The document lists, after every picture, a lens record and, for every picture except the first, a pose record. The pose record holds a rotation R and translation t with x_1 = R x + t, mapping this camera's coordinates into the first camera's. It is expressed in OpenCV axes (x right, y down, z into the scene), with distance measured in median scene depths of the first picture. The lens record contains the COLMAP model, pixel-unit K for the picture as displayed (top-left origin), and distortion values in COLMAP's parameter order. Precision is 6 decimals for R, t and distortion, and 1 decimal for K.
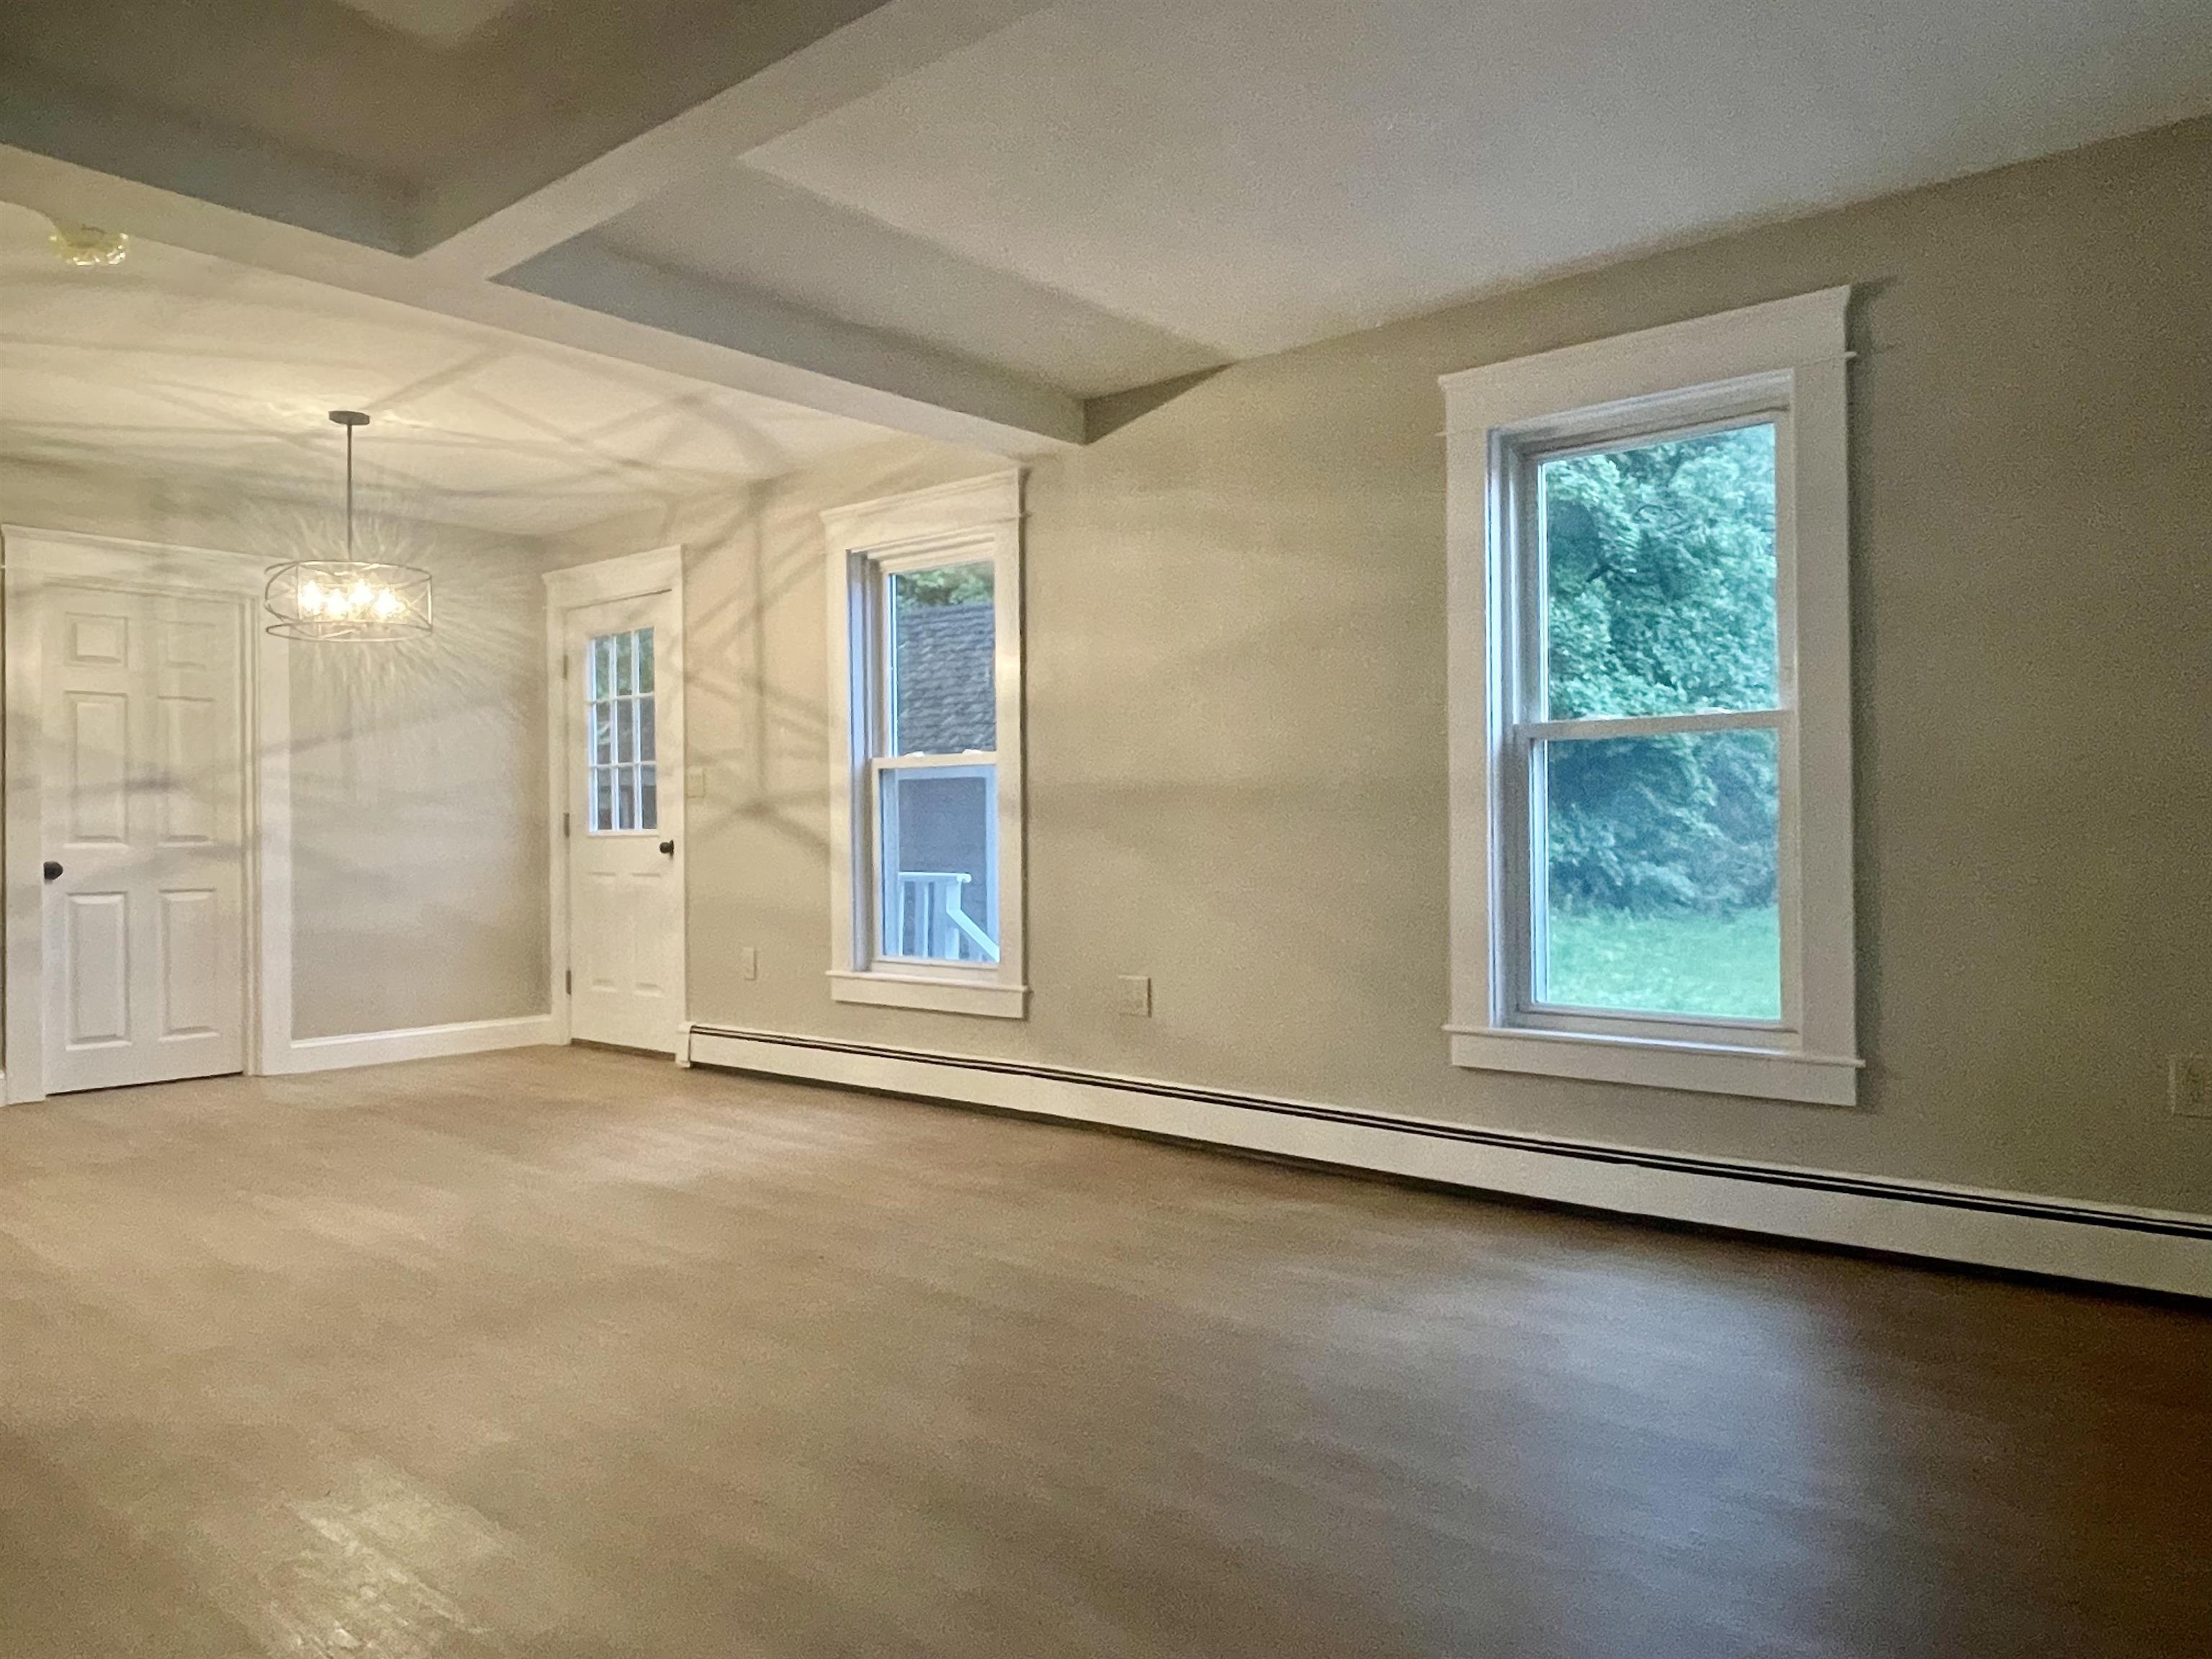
lens RADIAL K [[1552.7, 0, 1095.5], [0, 1552.7, 832.3], [0, 0, 1]] dist [0.014372, 0.000122]
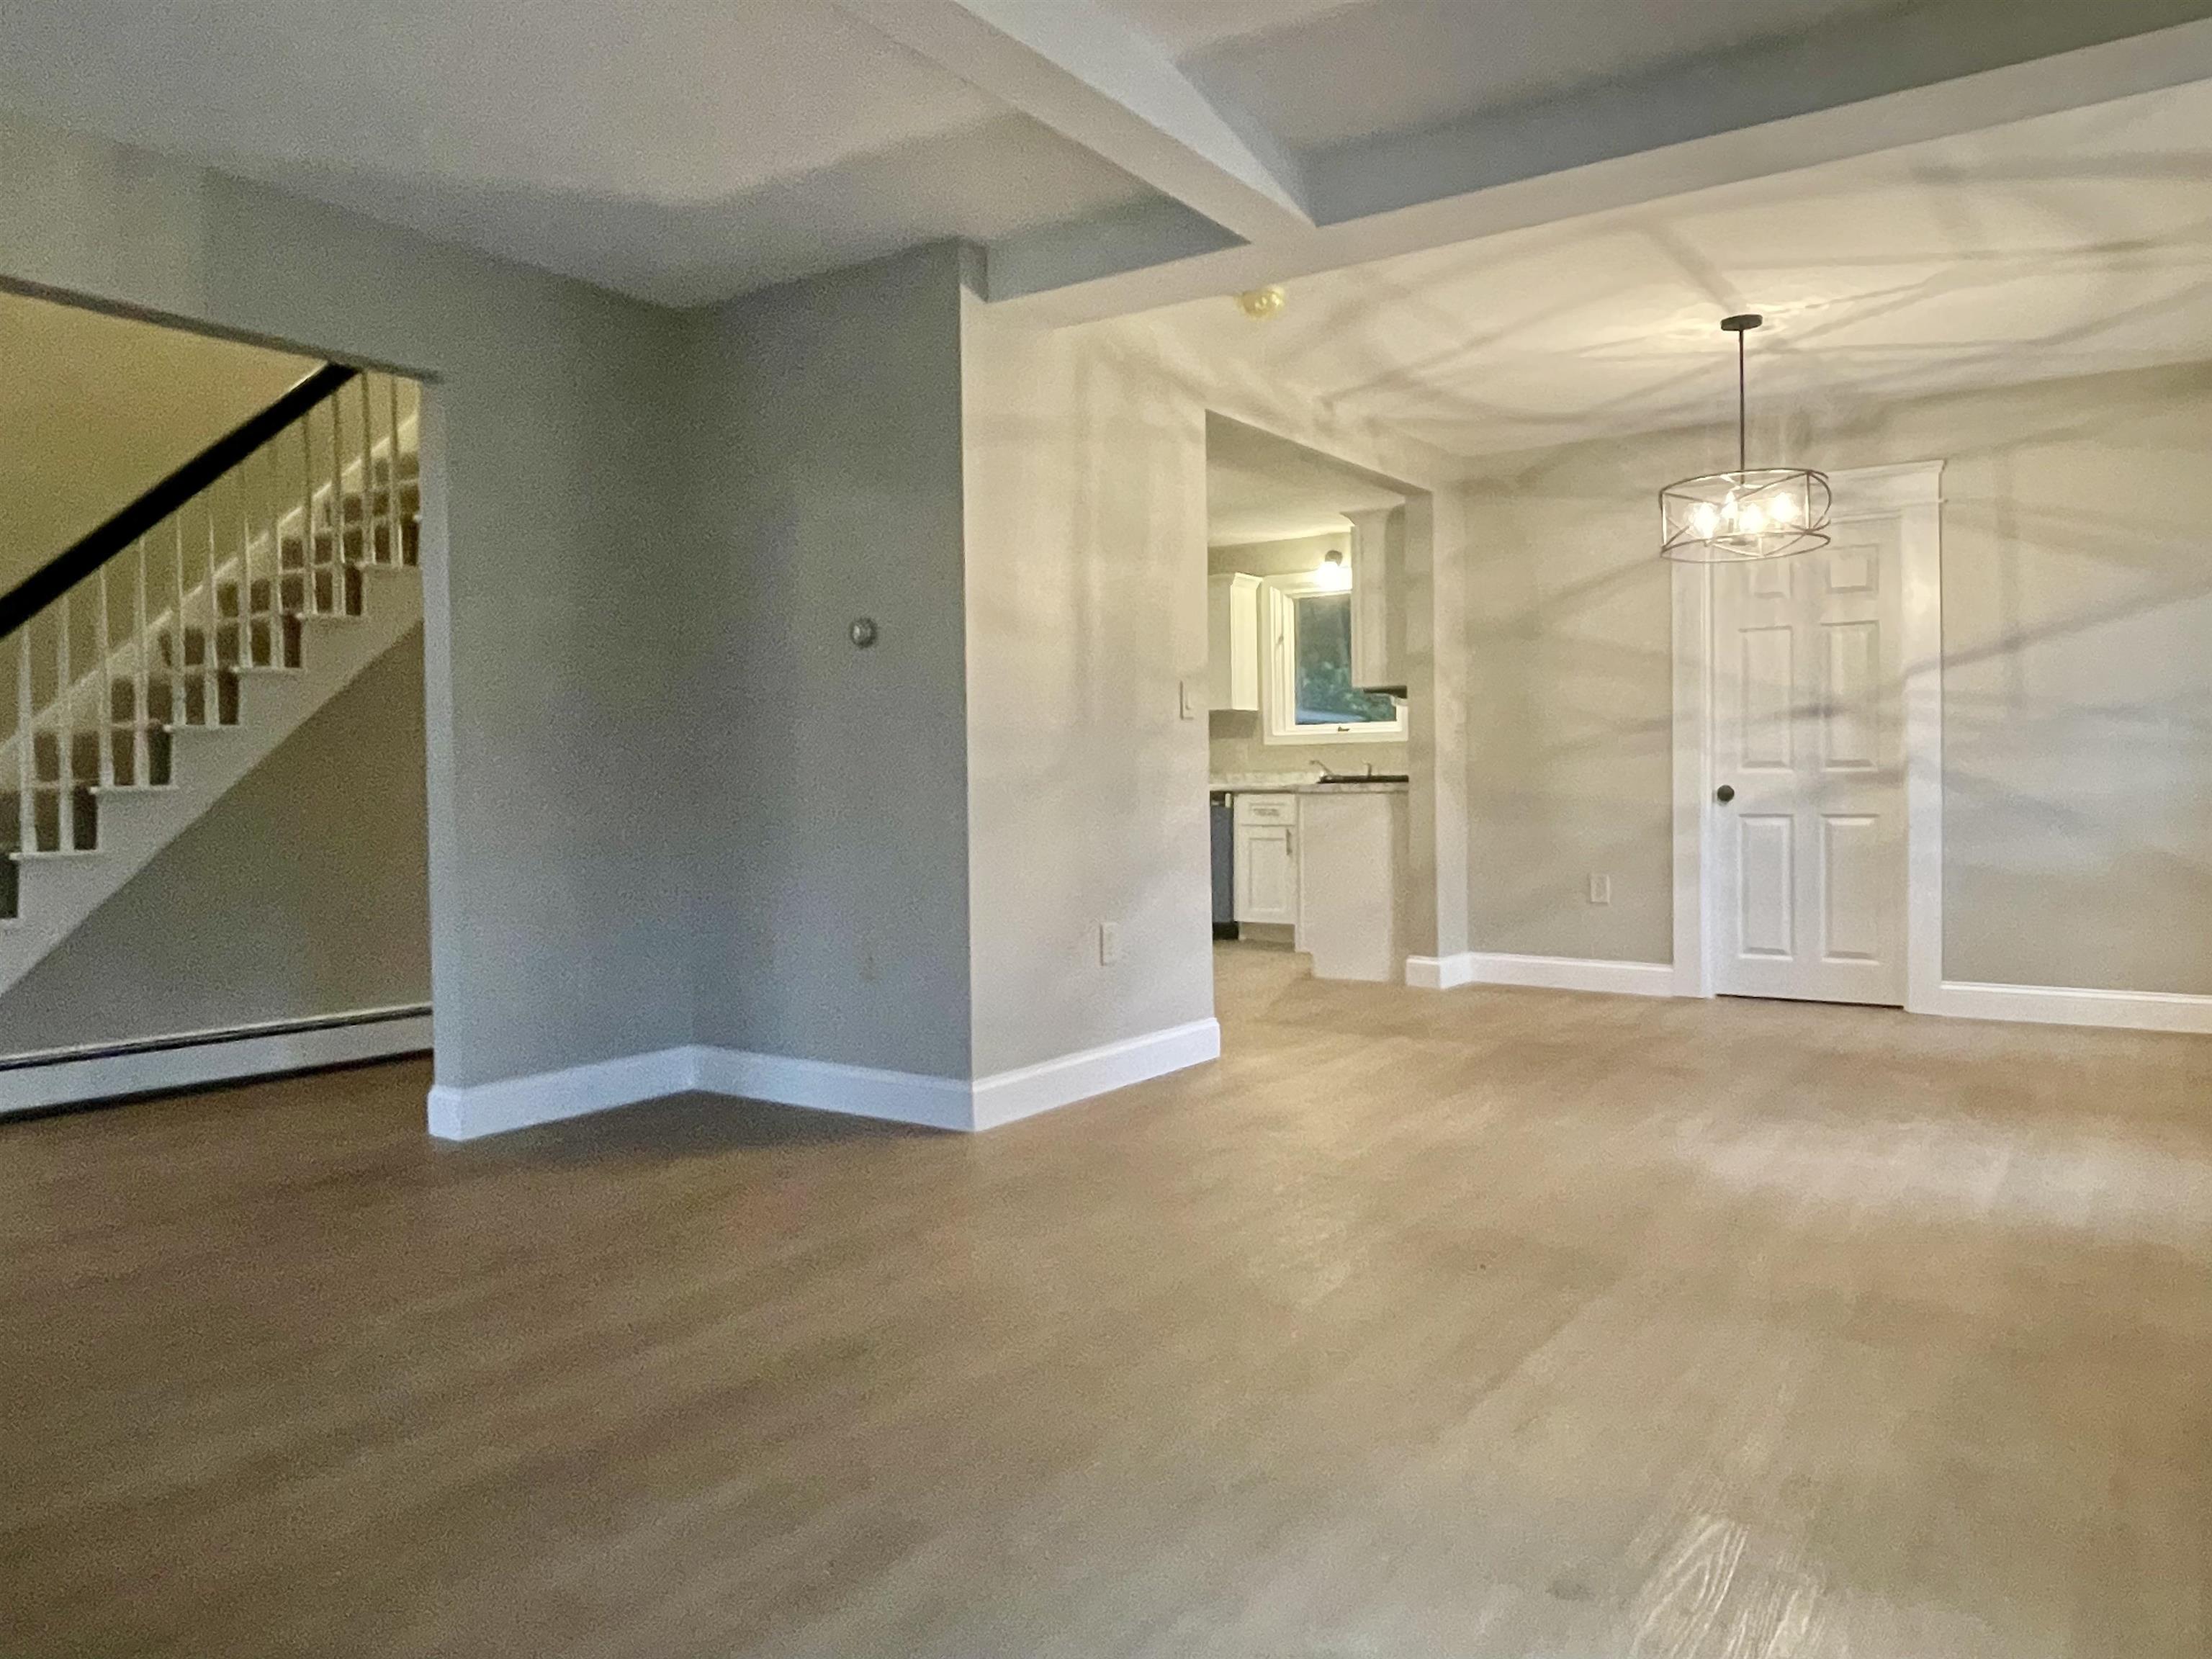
lens RADIAL K [[1545.3, 0, 1103.8], [0, 1545.3, 833.2], [0, 0, 1]] dist [0.024344, -0.041258]
pose [[0.119446, 0.039924, -0.992038, 0.357153], [0.011462, 0.999069, 0.041587, 0.001500], [0.992775, -0.016338, 0.118877, 0.416785]]
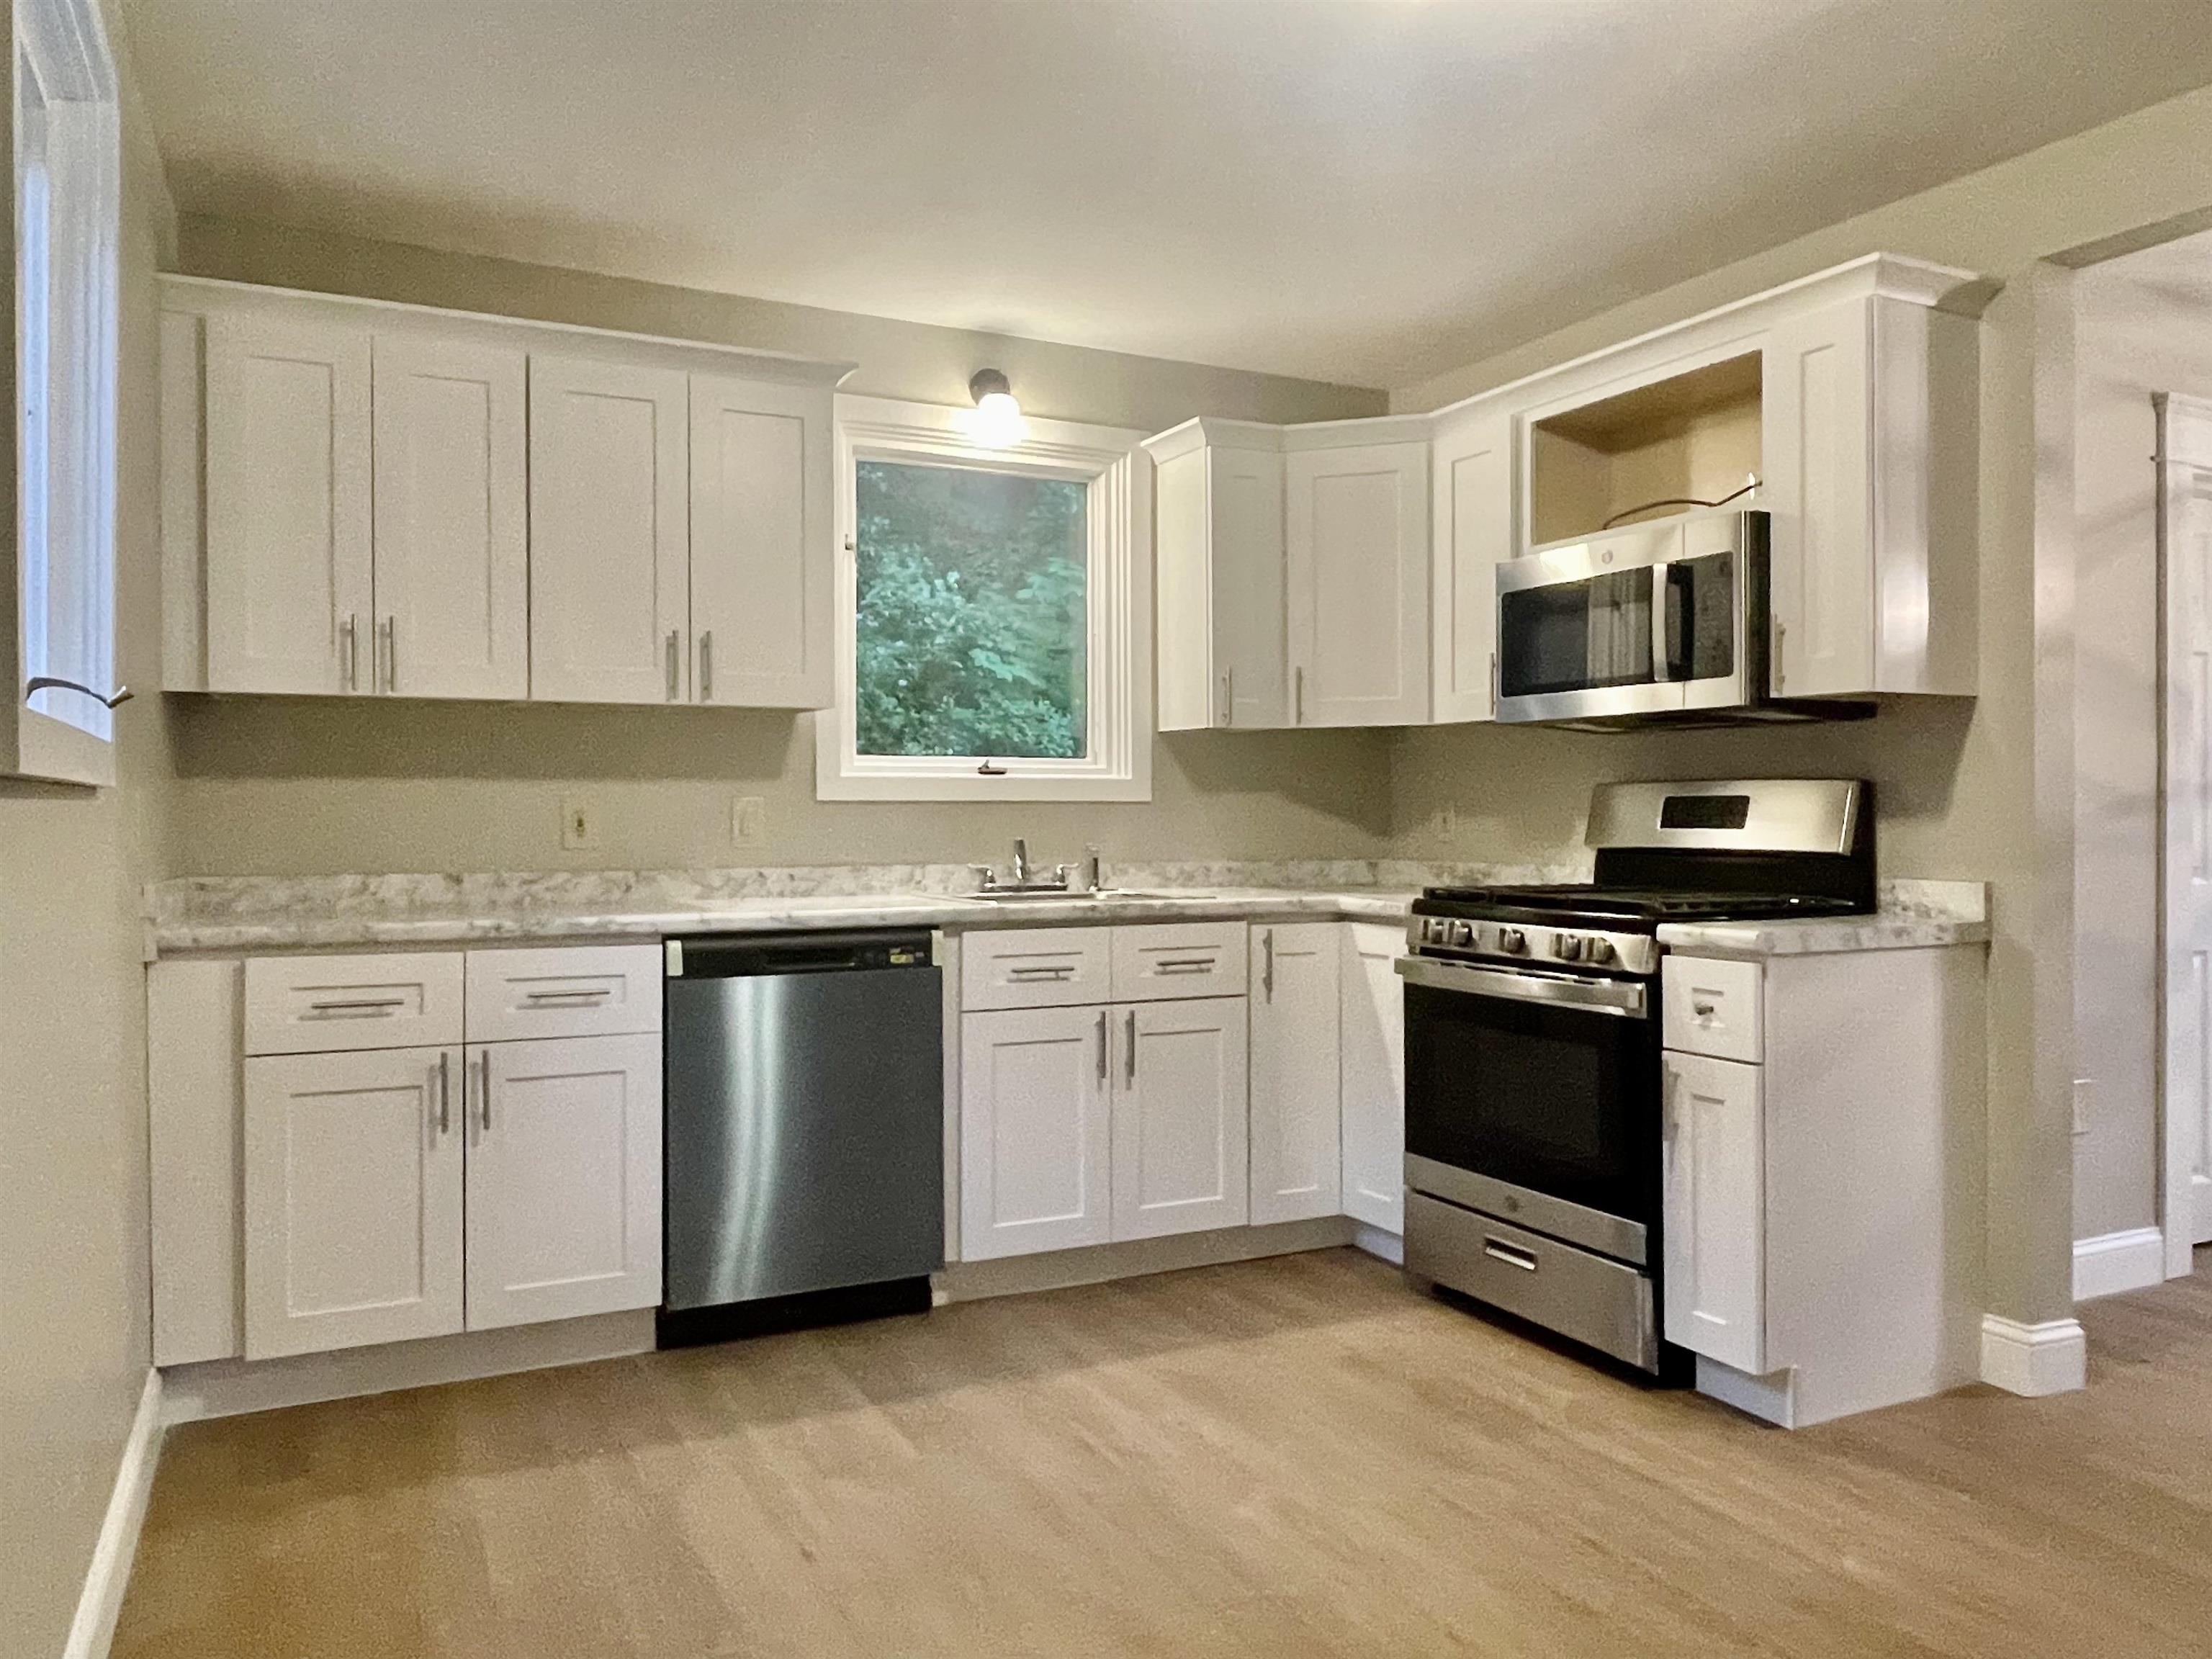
lens RADIAL K [[1545.3, 0, 1108.8], [0, 1545.3, 811.7], [0, 0, 1]] dist [0.024344, -0.041258]
pose [[0.928167, 0.010971, -0.372002, -0.804416], [-0.009740, 0.999939, 0.005188, -0.019962], [0.372036, -0.001192, 0.928218, 0.216281]]
